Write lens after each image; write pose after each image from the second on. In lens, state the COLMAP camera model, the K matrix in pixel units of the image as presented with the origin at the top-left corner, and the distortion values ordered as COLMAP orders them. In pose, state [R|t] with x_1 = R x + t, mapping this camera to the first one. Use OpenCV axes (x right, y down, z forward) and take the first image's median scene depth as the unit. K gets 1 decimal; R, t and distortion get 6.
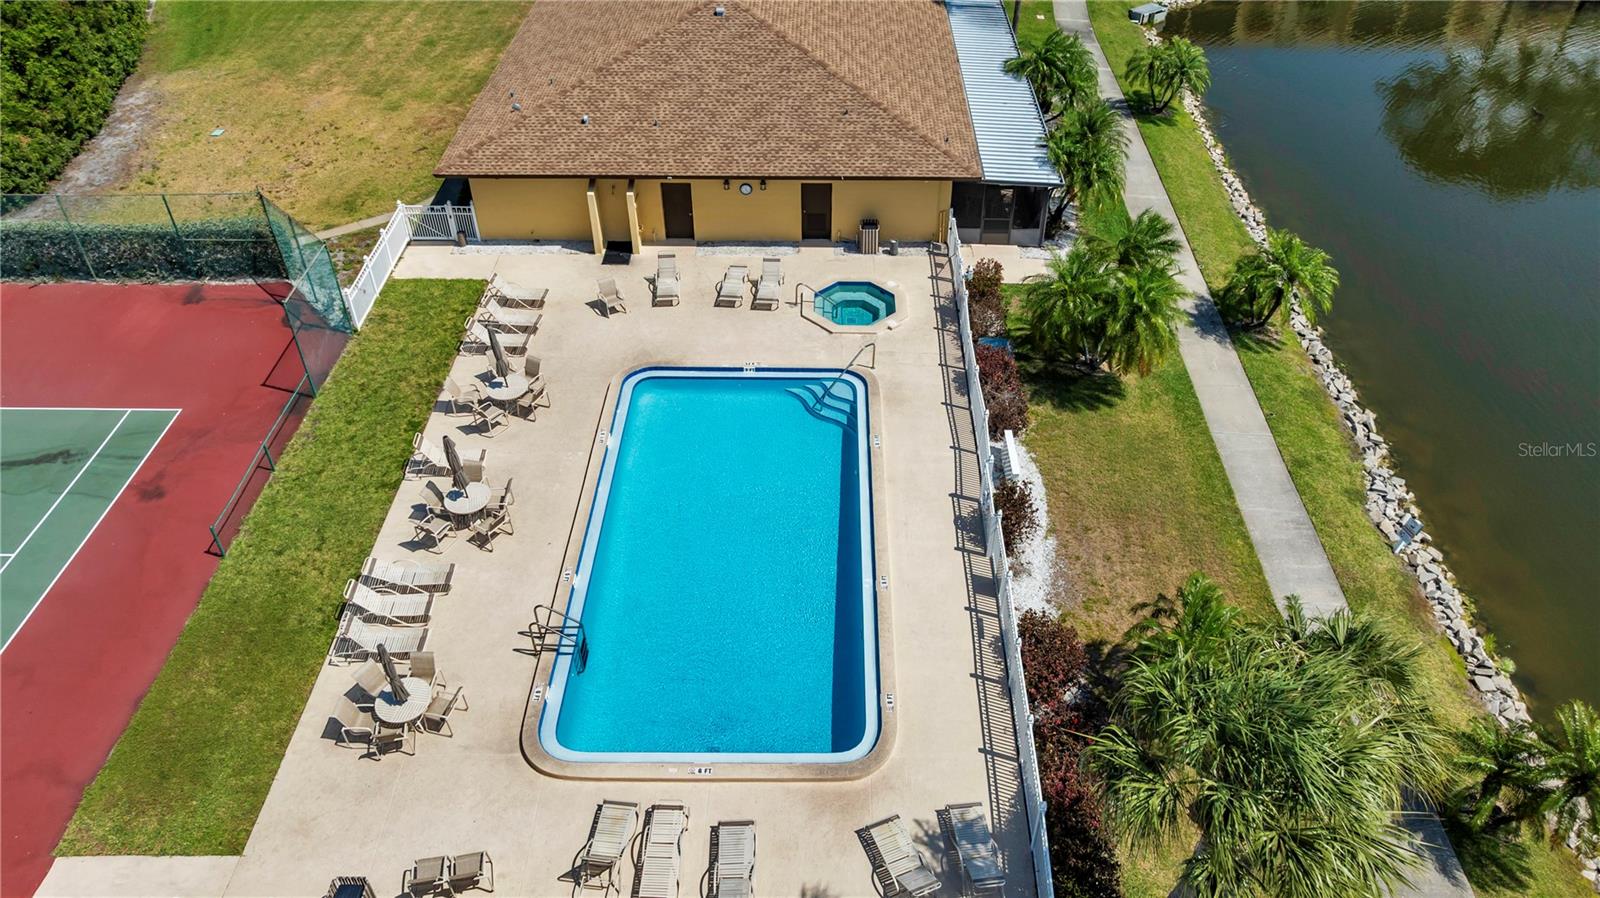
lens RADIAL K [[1156.6, 0, 838.6], [0, 1156.6, 460.1], [0, 0, 1]] dist [-0.013835, -0.002258]
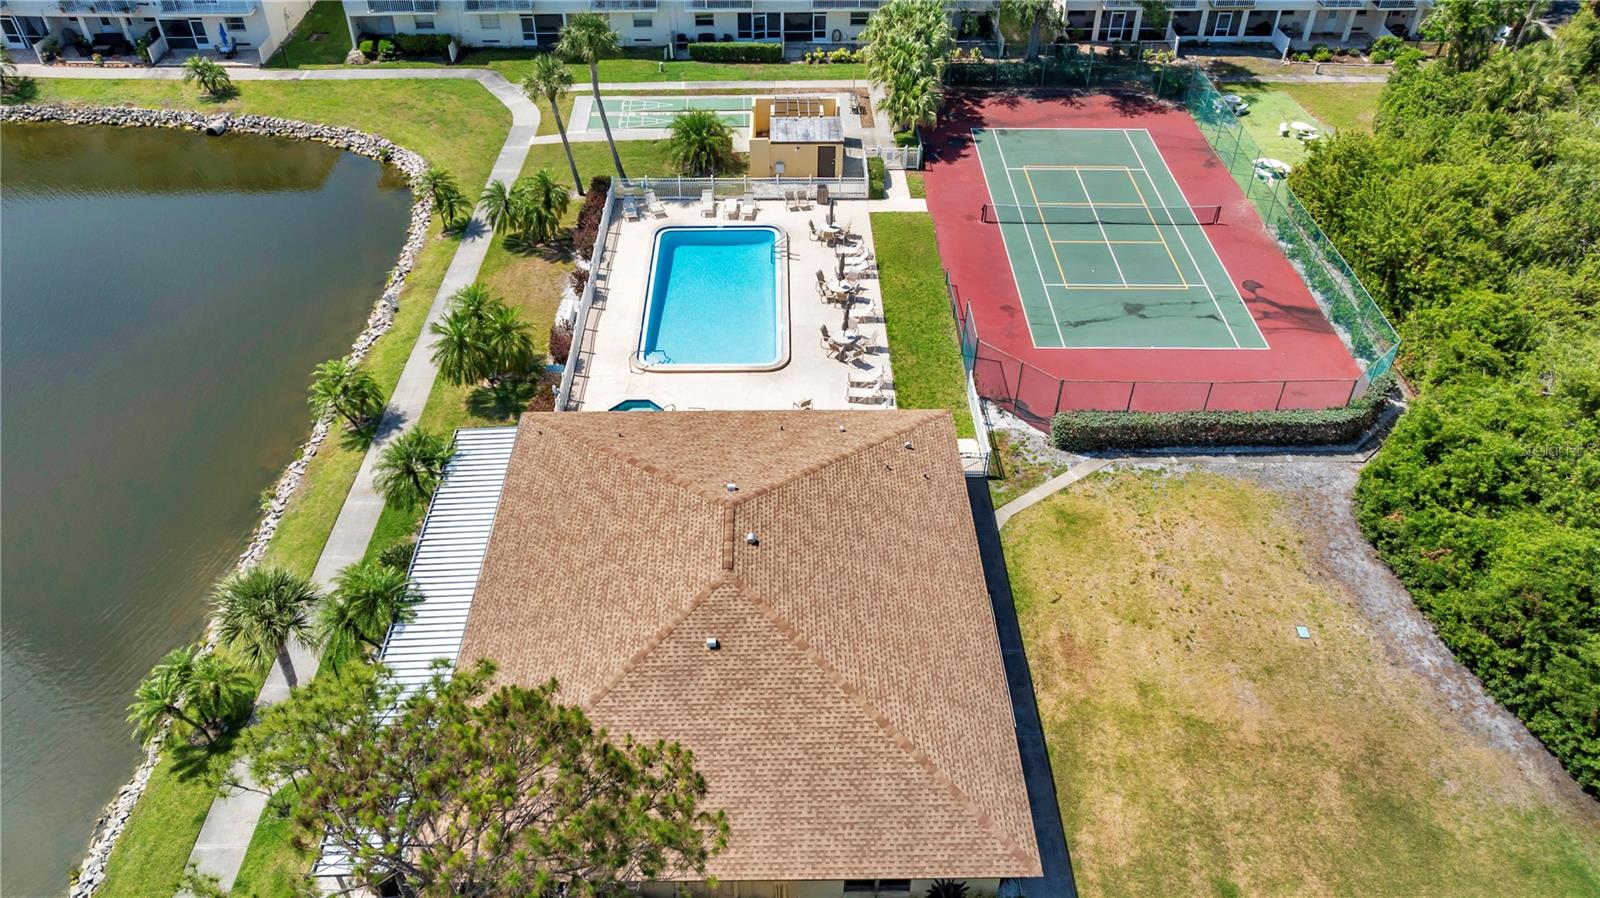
lens RADIAL K [[1146.4, 0, 800.0], [0, 1146.4, 449.0], [0, 0, 1]] dist [-0.020340, 0.009532]
pose [[-0.999868, 0.009350, -0.013269, -0.165781], [-0.011361, 0.180739, 0.983466, -1.473530], [0.011594, 0.983487, -0.180609, 1.255917]]
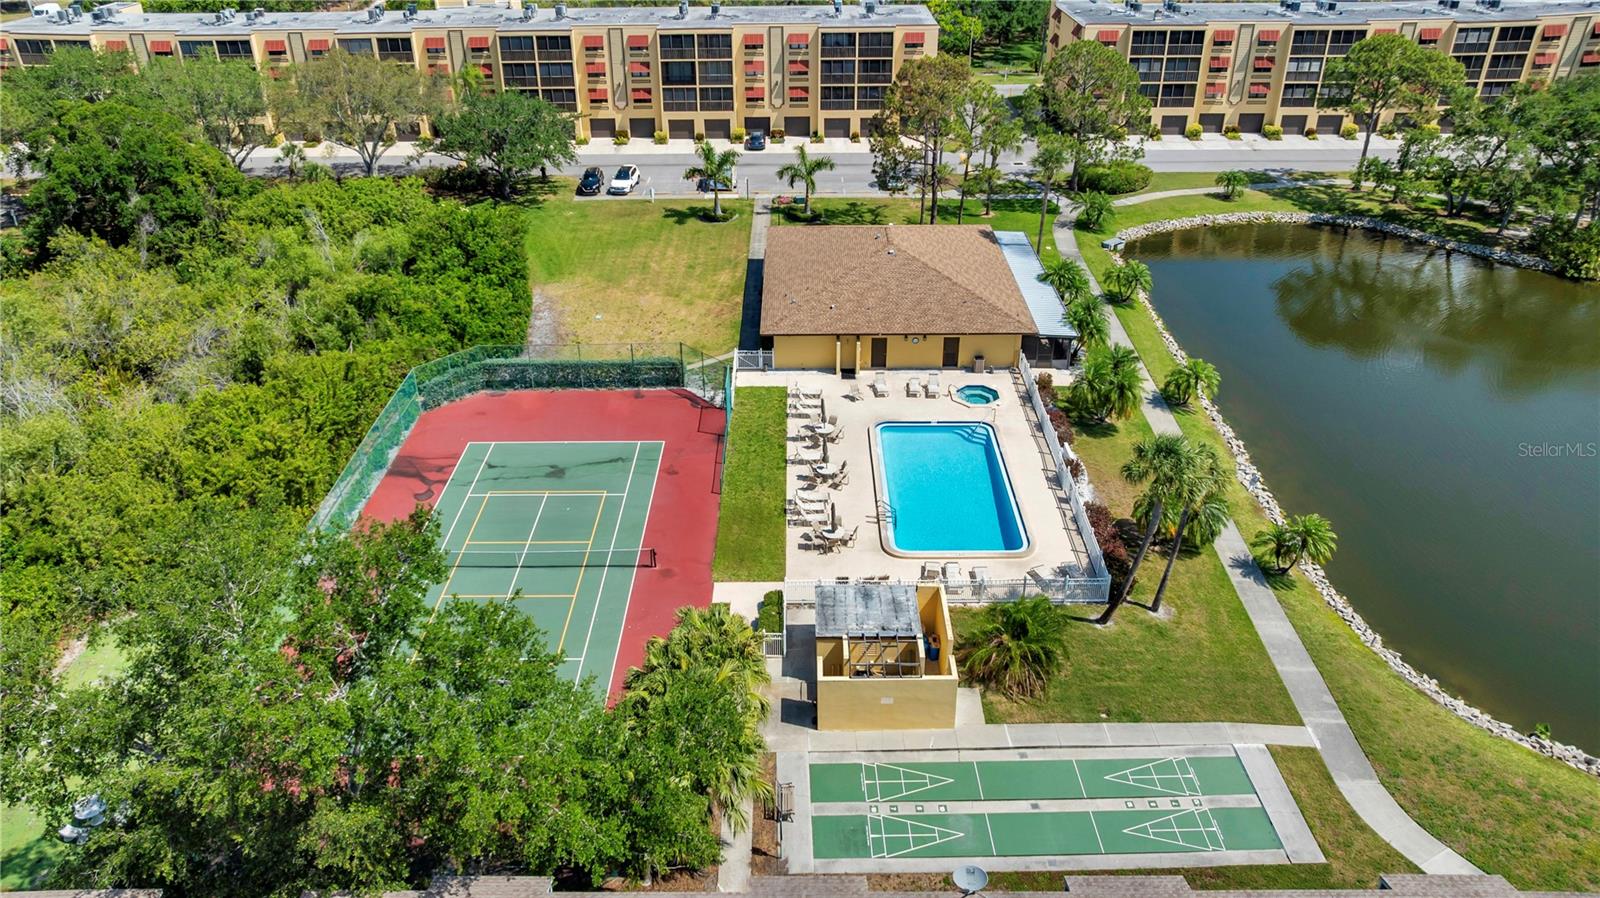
lens RADIAL K [[1146.4, 0, 800.0], [0, 1146.4, 449.0], [0, 0, 1]] dist [-0.020340, 0.009532]
pose [[0.999910, -0.010807, -0.007955, -0.266839], [0.009240, 0.984369, -0.175875, 0.287797], [0.009732, 0.175785, 0.984380, -0.883908]]
